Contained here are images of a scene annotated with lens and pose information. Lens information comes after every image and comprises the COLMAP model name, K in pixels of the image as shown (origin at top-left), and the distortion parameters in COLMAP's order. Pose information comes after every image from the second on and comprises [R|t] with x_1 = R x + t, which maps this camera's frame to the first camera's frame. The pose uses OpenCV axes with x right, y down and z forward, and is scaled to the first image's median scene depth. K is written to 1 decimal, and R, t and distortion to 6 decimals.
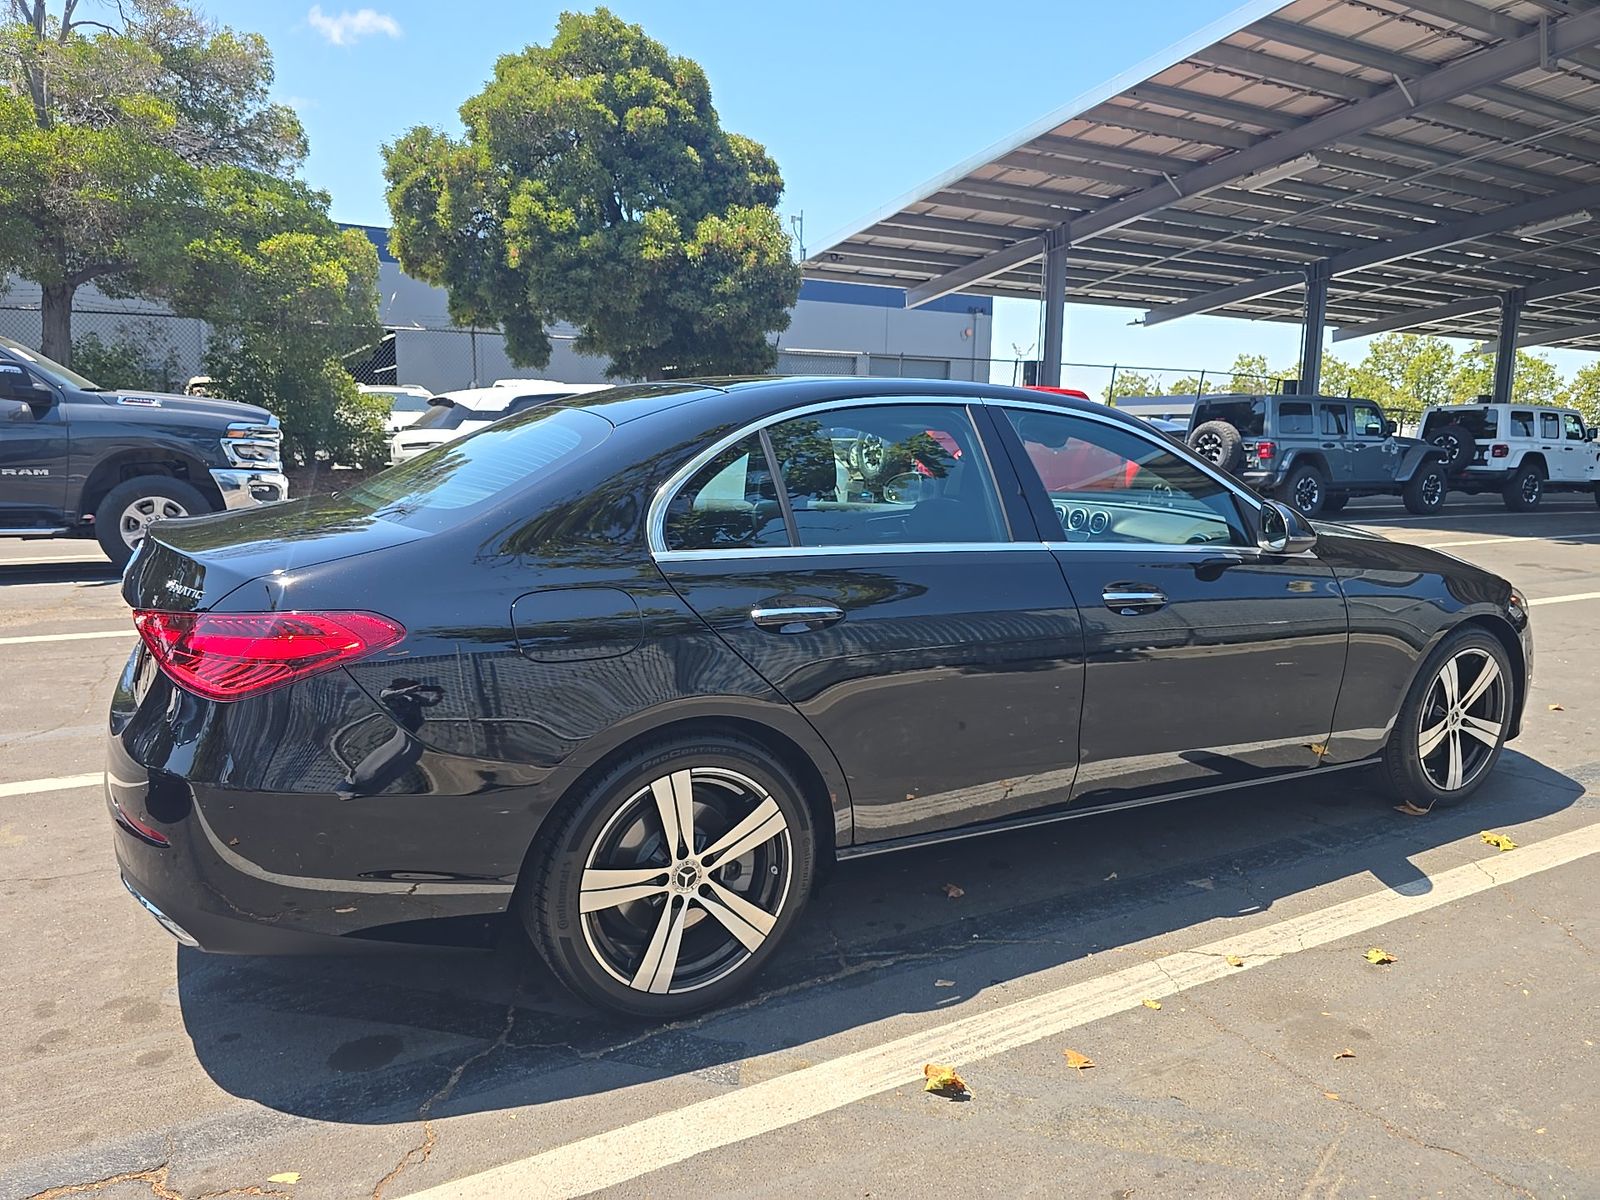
lens RADIAL K [[1077.1, 0, 799.4], [0, 1077.1, 595.7], [0, 0, 1]] dist [0.024493, -0.015522]
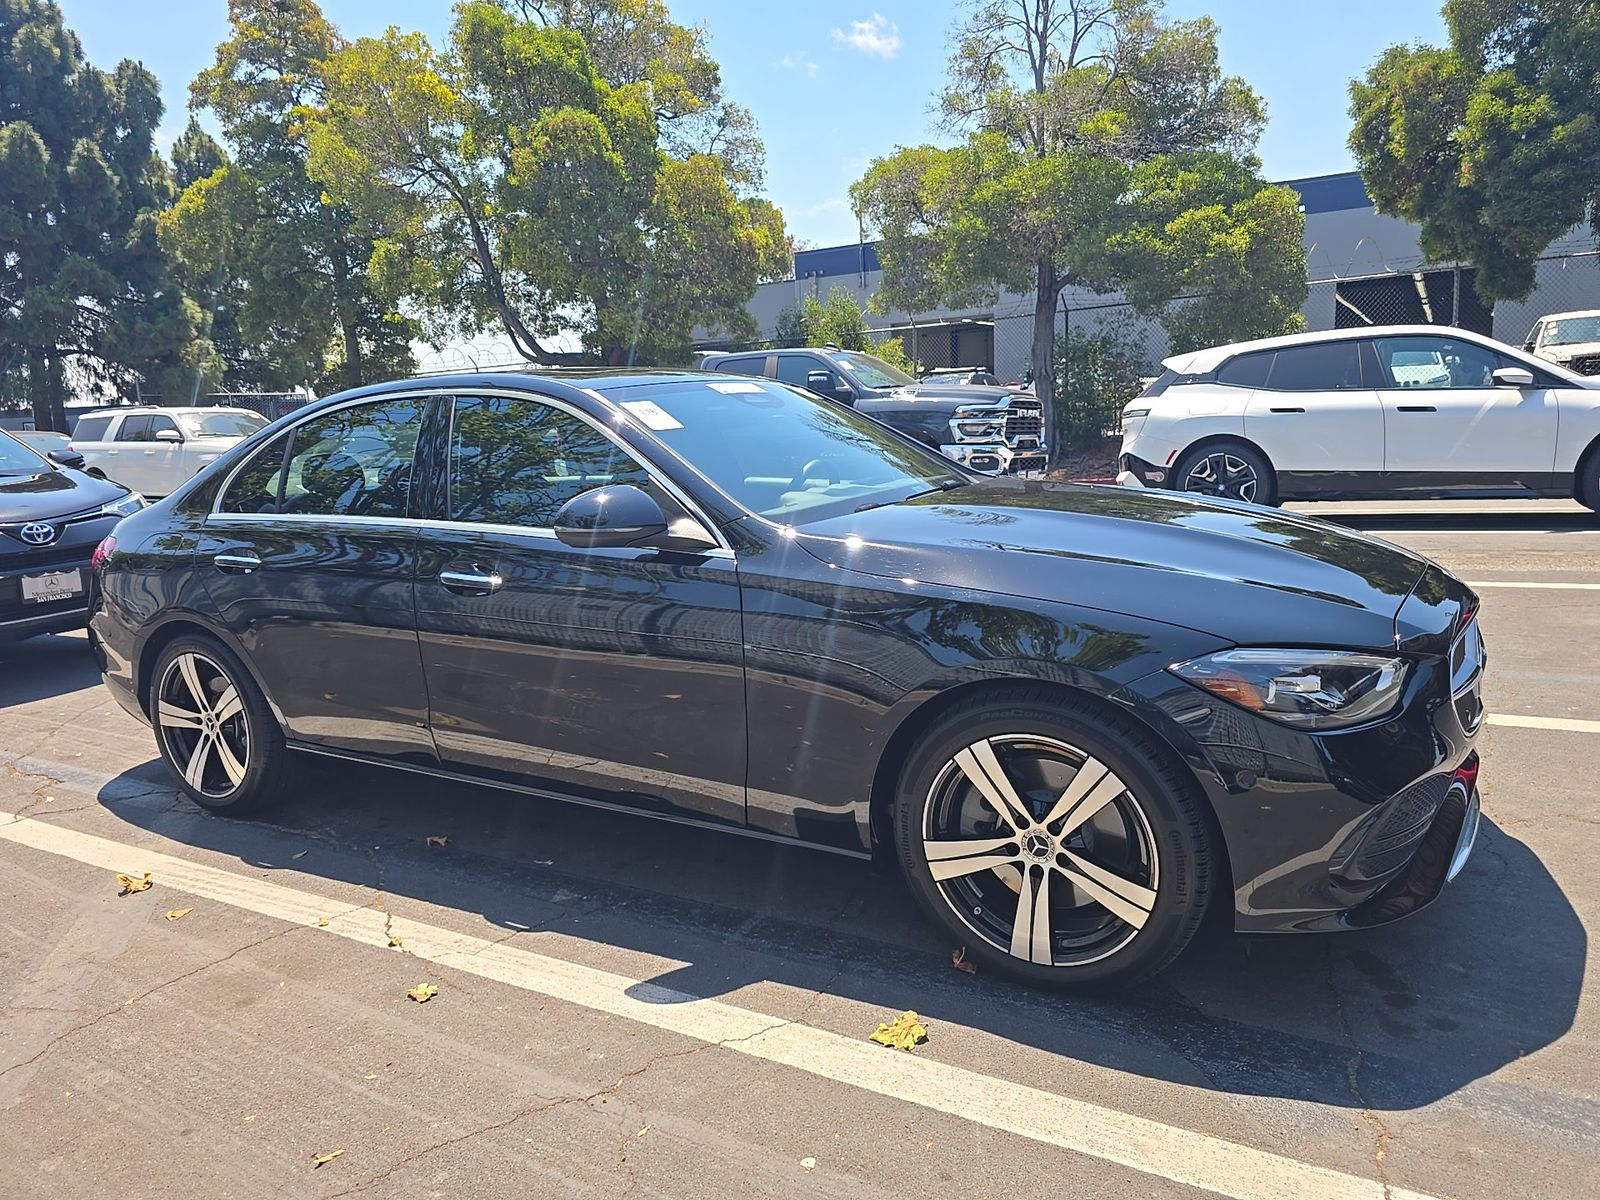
lens RADIAL K [[1077.1, 0, 804.0], [0, 1077.1, 607.7], [0, 0, 1]] dist [0.024493, -0.015522]
pose [[0.511904, 0.105708, -0.852514, 0.348833], [-0.067257, 0.994286, 0.082901, -0.019802], [0.856406, 0.014901, 0.516088, 0.195477]]
